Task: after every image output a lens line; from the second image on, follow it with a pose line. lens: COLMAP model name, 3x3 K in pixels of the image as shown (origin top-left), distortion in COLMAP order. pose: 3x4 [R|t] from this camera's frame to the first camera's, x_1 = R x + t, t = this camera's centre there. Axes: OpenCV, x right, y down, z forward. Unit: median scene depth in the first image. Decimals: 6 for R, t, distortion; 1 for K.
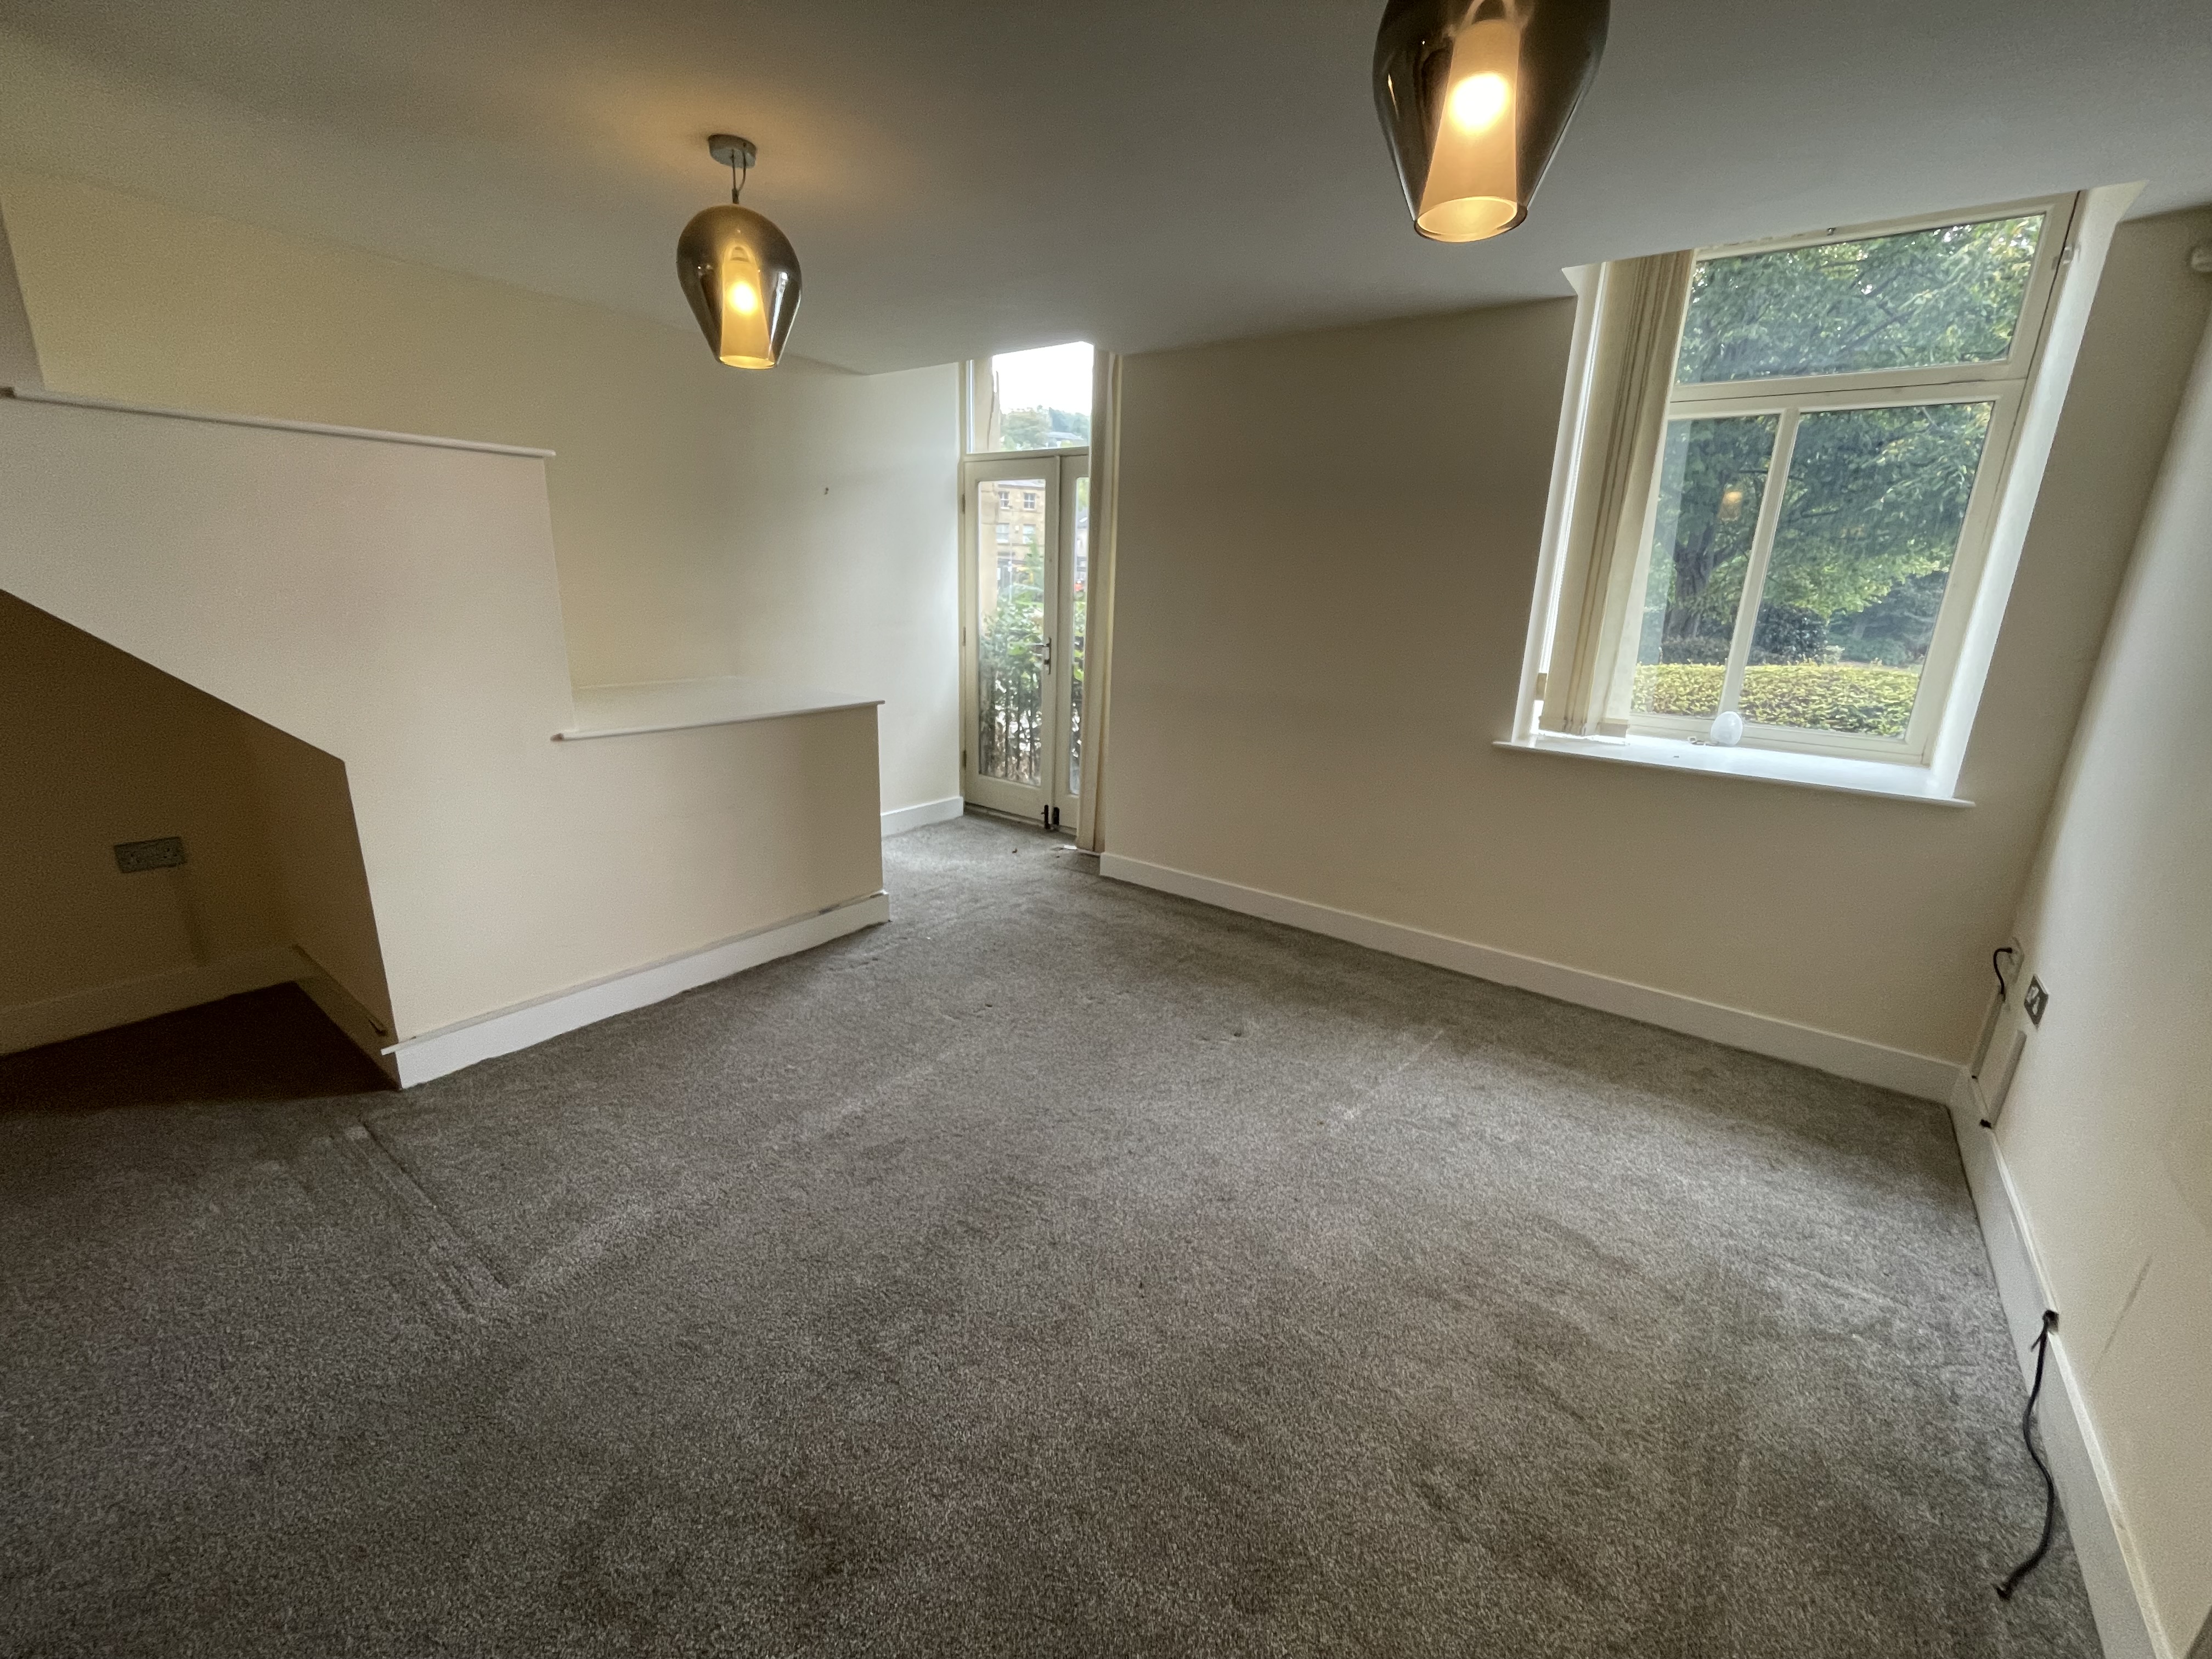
lens RADIAL K [[911.4, 0, 1108.8], [0, 911.4, 822.7], [0, 0, 1]] dist [0.006899, 0.000041]
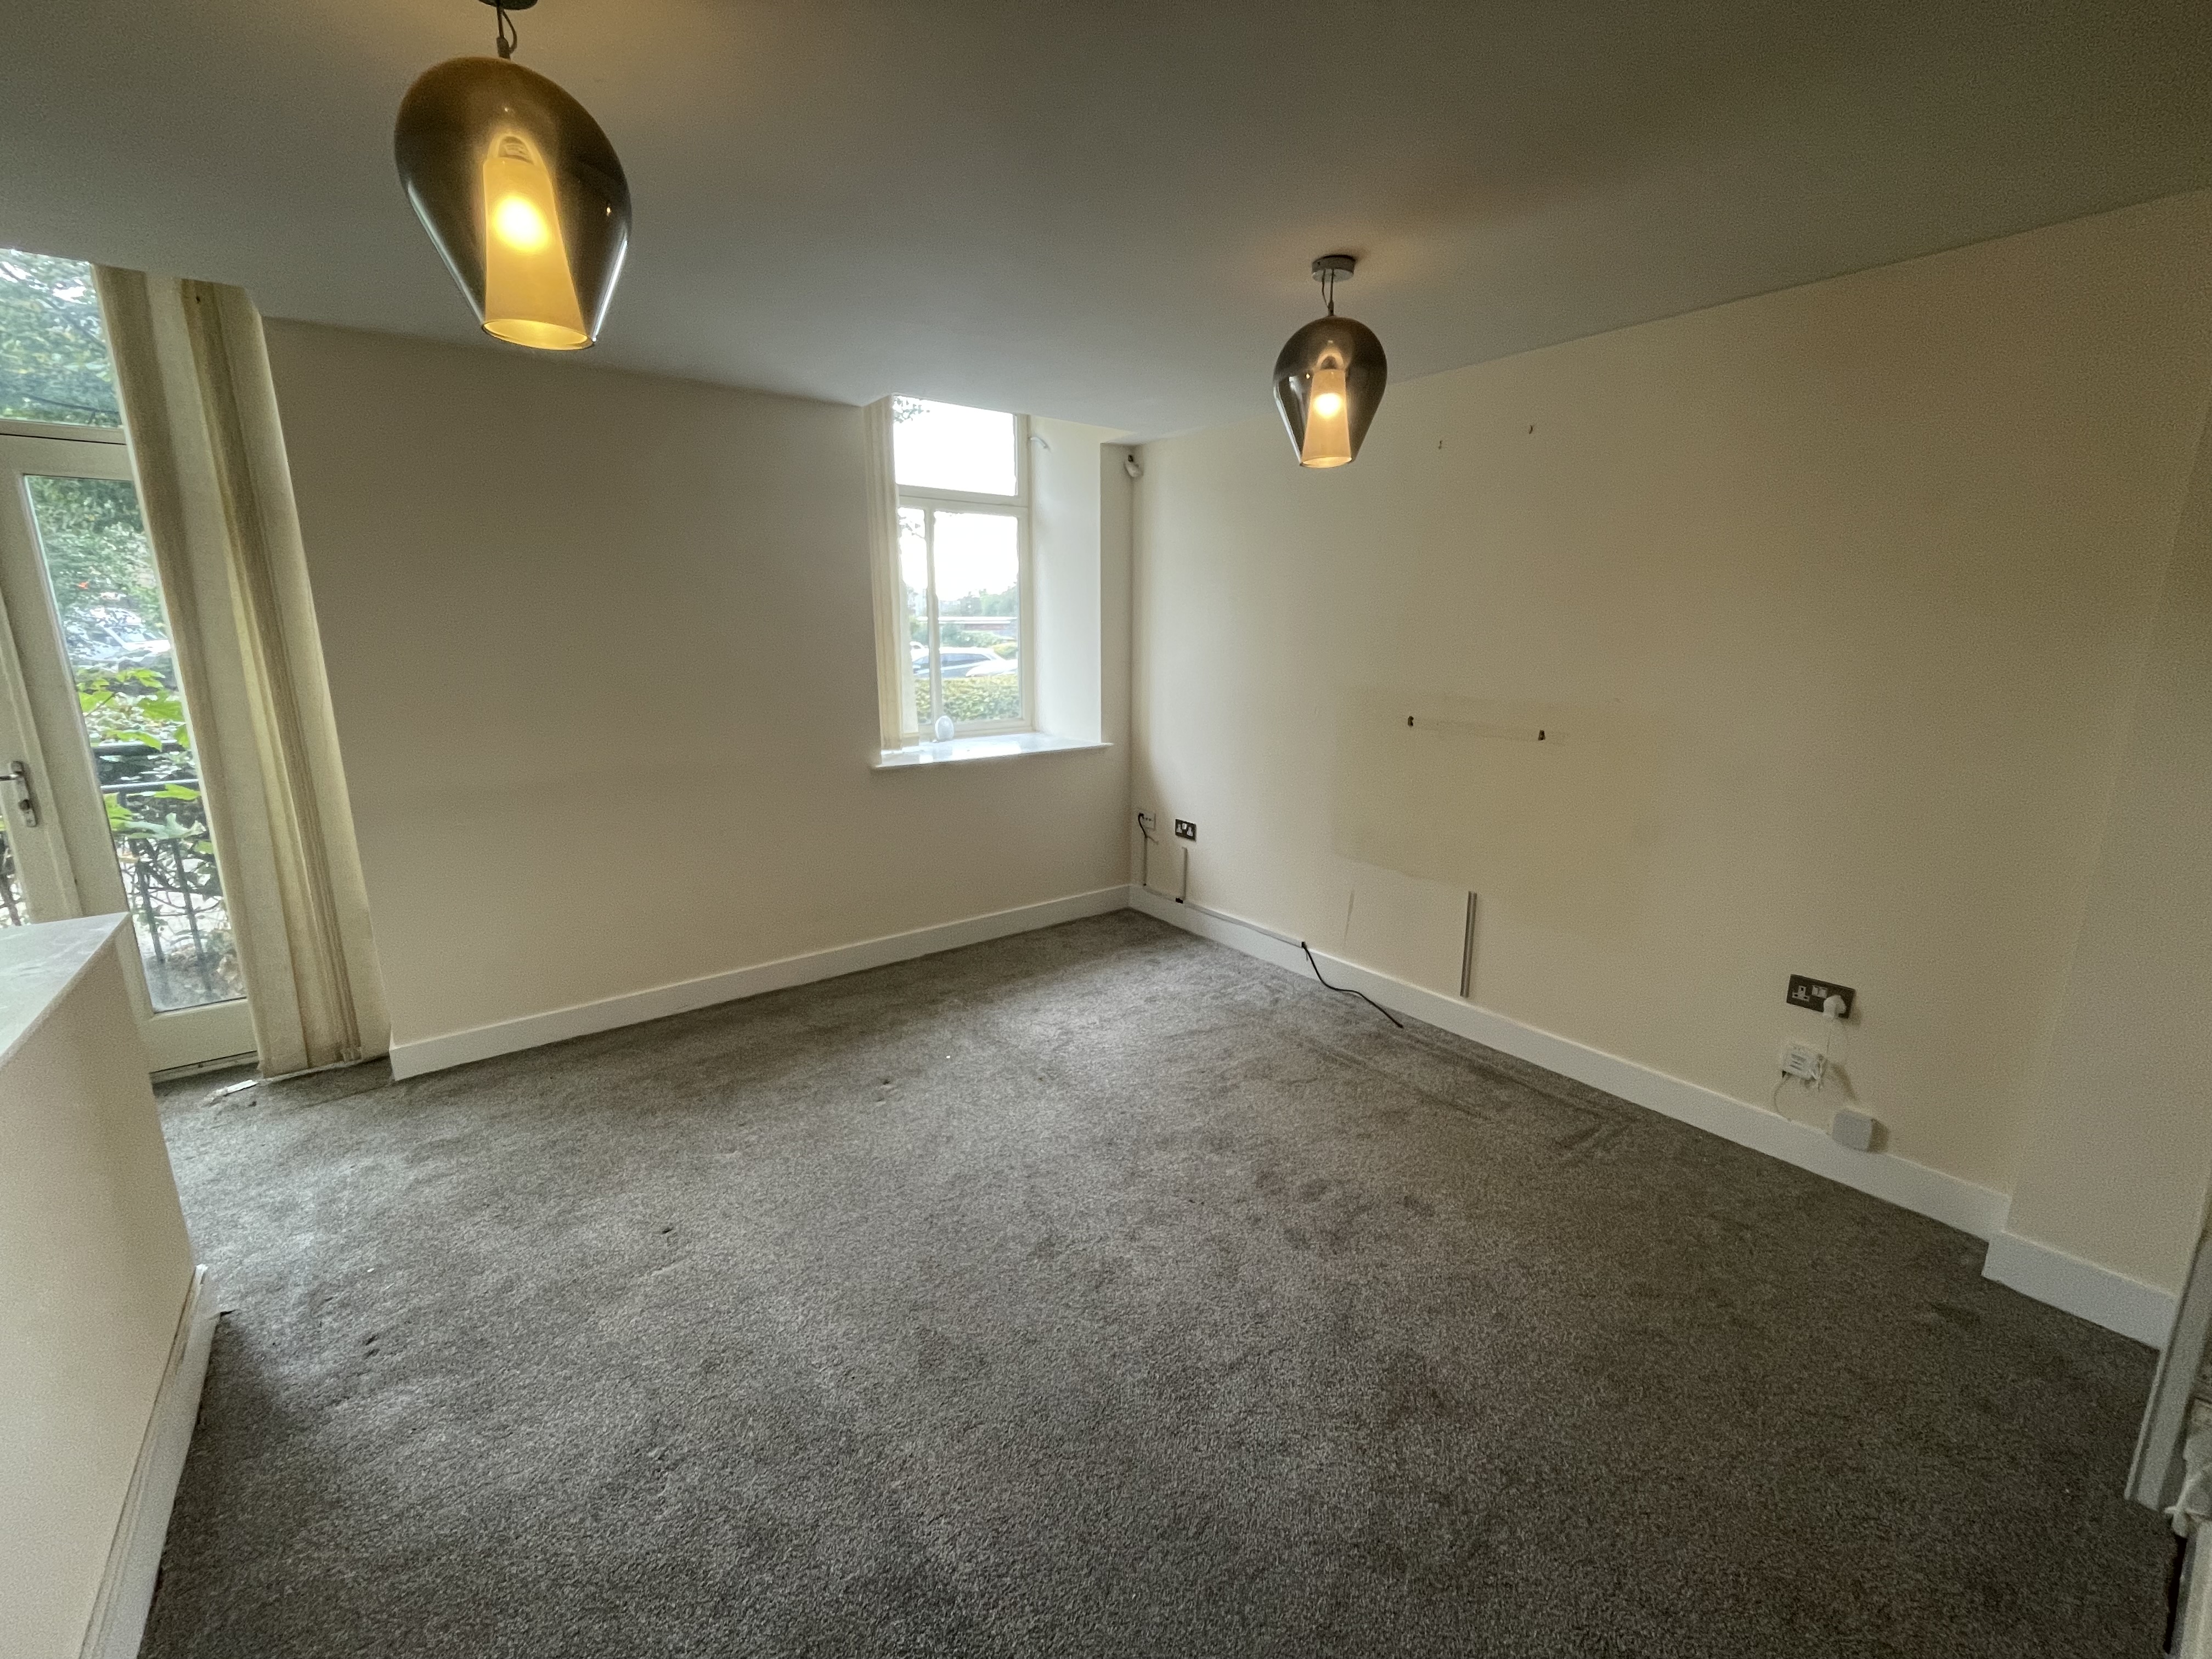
lens RADIAL K [[911.4, 0, 1108.8], [0, 911.4, 822.7], [0, 0, 1]] dist [0.006899, 0.000041]
pose [[0.272975, -0.238244, 0.932054, -0.730341], [0.260587, 0.950941, 0.166752, -0.161529], [-0.926056, 0.197362, 0.321666, 0.416917]]
